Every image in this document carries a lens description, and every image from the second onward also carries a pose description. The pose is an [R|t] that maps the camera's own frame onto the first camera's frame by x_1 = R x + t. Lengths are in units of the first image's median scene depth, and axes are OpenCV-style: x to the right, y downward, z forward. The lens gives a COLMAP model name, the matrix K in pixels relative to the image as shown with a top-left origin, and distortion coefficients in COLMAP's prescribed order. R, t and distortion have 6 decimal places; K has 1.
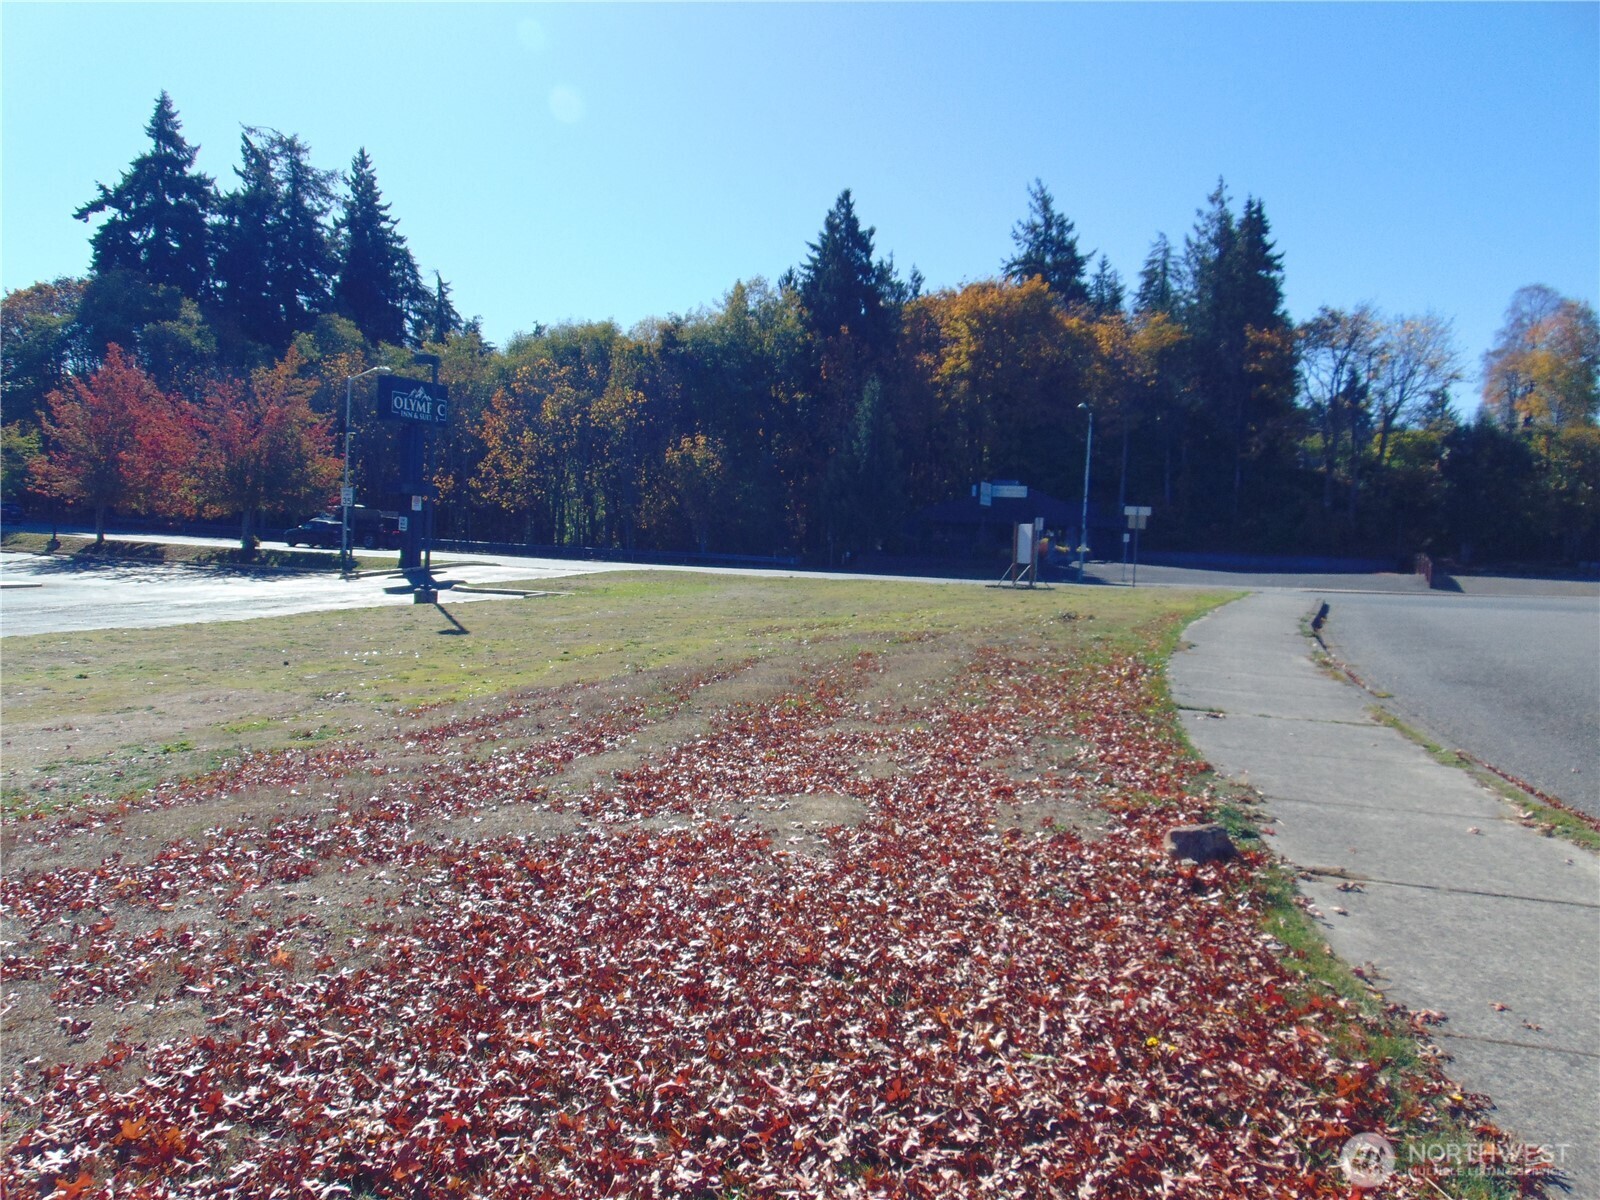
lens RADIAL K [[1176.8, 0, 800.0], [0, 1176.8, 600.0], [0, 0, 1]] dist [-0.025688, 0.064253]
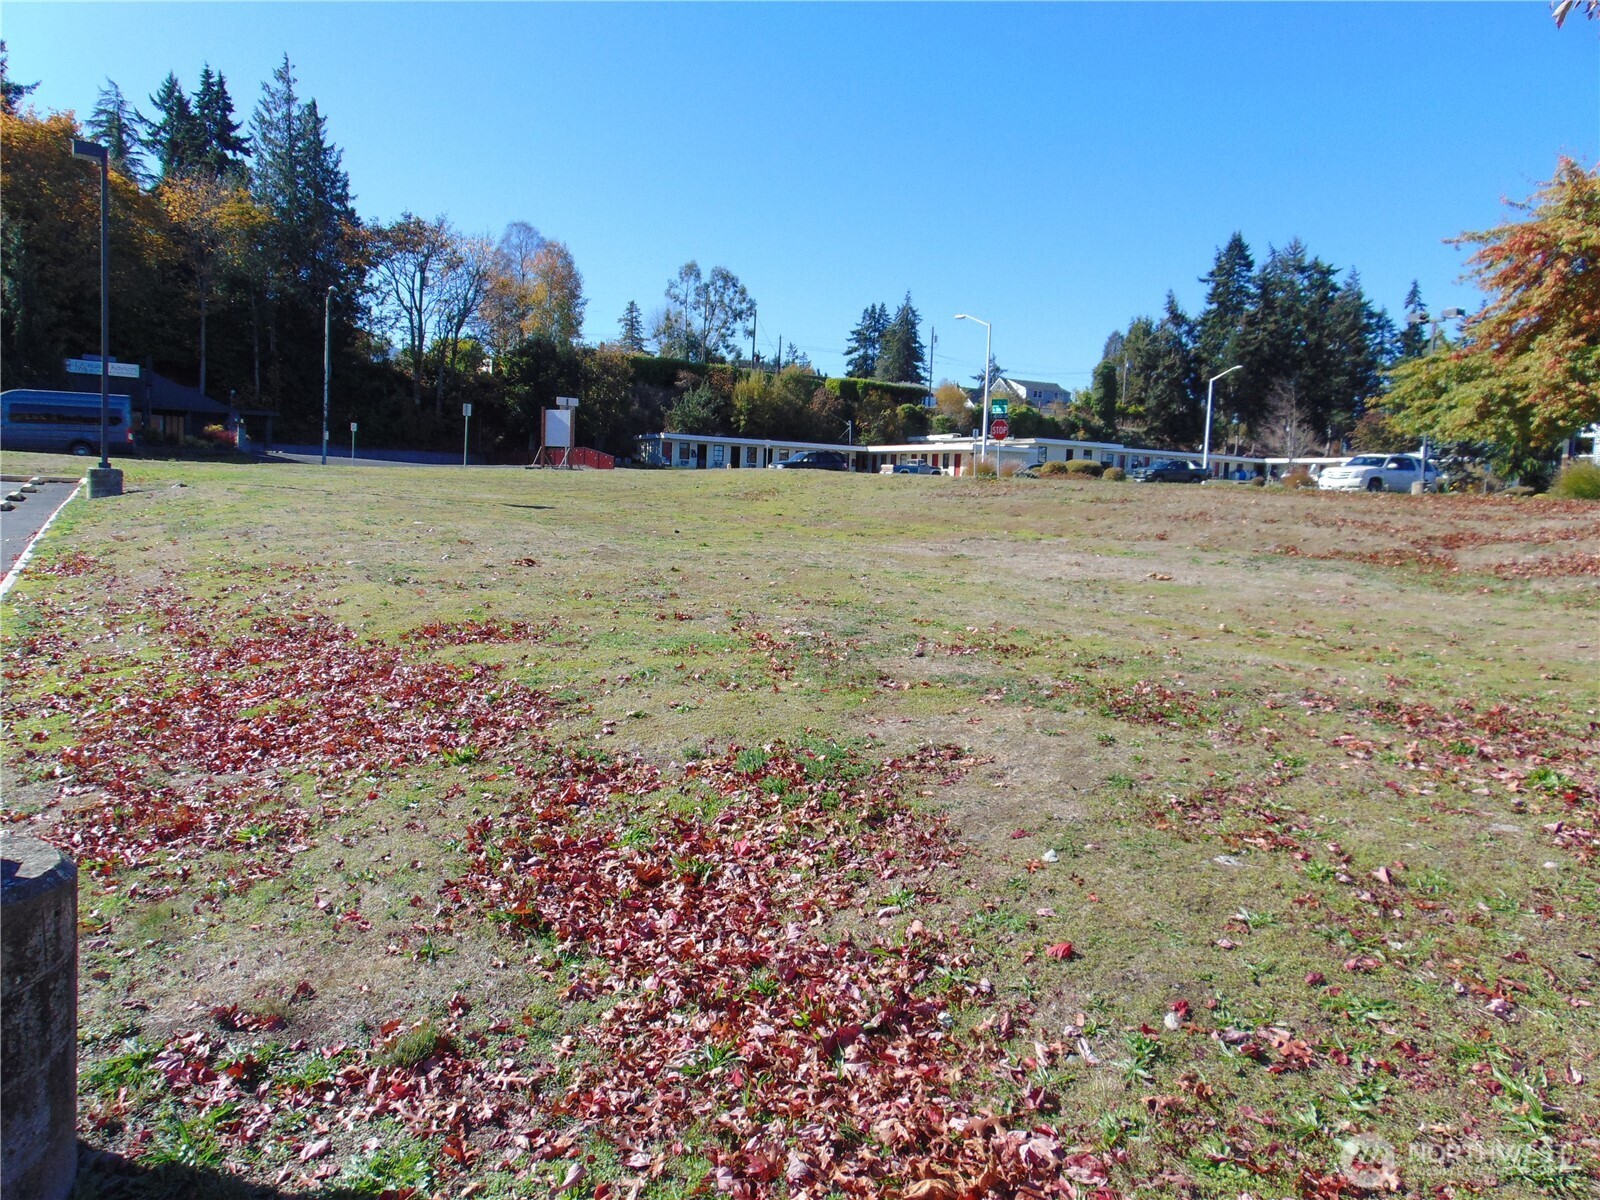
lens RADIAL K [[1176.8, 0, 800.0], [0, 1176.8, 600.0], [0, 0, 1]] dist [-0.025688, 0.064253]
pose [[0.649081, -0.073805, 0.757131, -0.135752], [0.009981, 0.996023, 0.088535, 0.007617], [-0.760654, -0.049909, 0.647236, 0.021982]]
